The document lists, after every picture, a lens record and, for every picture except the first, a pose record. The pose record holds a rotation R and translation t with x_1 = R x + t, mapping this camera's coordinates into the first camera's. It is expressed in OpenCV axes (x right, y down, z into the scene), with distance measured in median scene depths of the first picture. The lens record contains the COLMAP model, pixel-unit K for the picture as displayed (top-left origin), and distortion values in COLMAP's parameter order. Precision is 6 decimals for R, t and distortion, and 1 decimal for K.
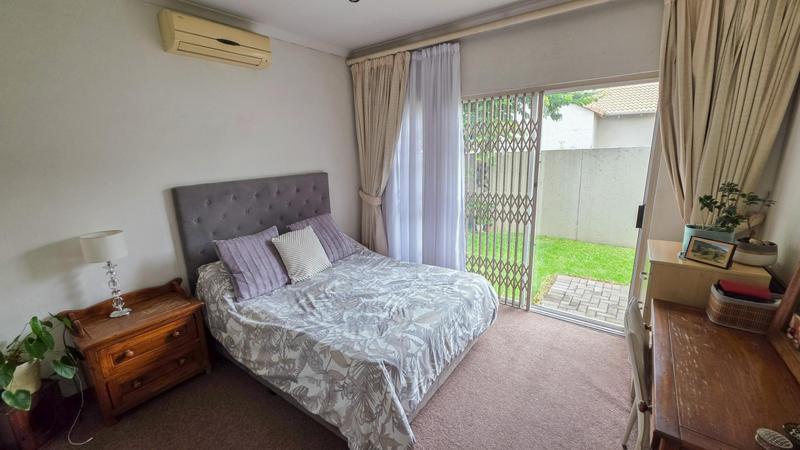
lens RADIAL K [[319.5, 0, 400.0], [0, 319.5, 225.0], [0, 0, 1]] dist [0.000855, 0.000128]
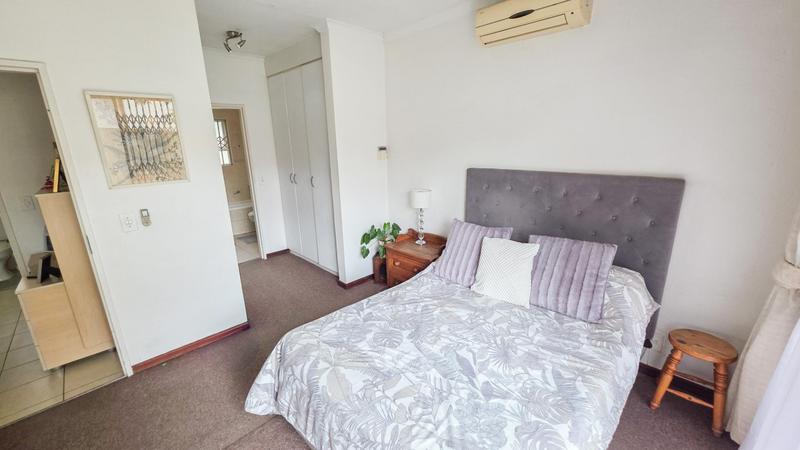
lens RADIAL K [[319.5, 0, 400.0], [0, 319.5, 225.0], [0, 0, 1]] dist [0.000855, 0.000128]
pose [[-0.148585, 0.289078, -0.945704, 0.552975], [-0.204312, 0.926713, 0.315373, -0.257724], [0.967563, 0.240079, -0.078633, 0.940880]]
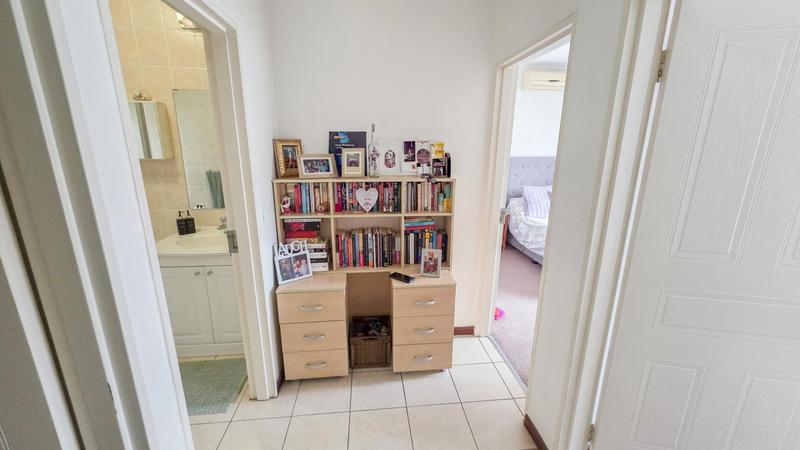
lens RADIAL K [[319.5, 0, 400.0], [0, 319.5, 225.0], [0, 0, 1]] dist [0.000855, 0.000128]
pose [[0.674005, 0.215661, -0.706546, 0.360514], [-0.198904, 0.974096, 0.107583, 0.227261], [0.711445, 0.068023, 0.699442, -0.903178]]
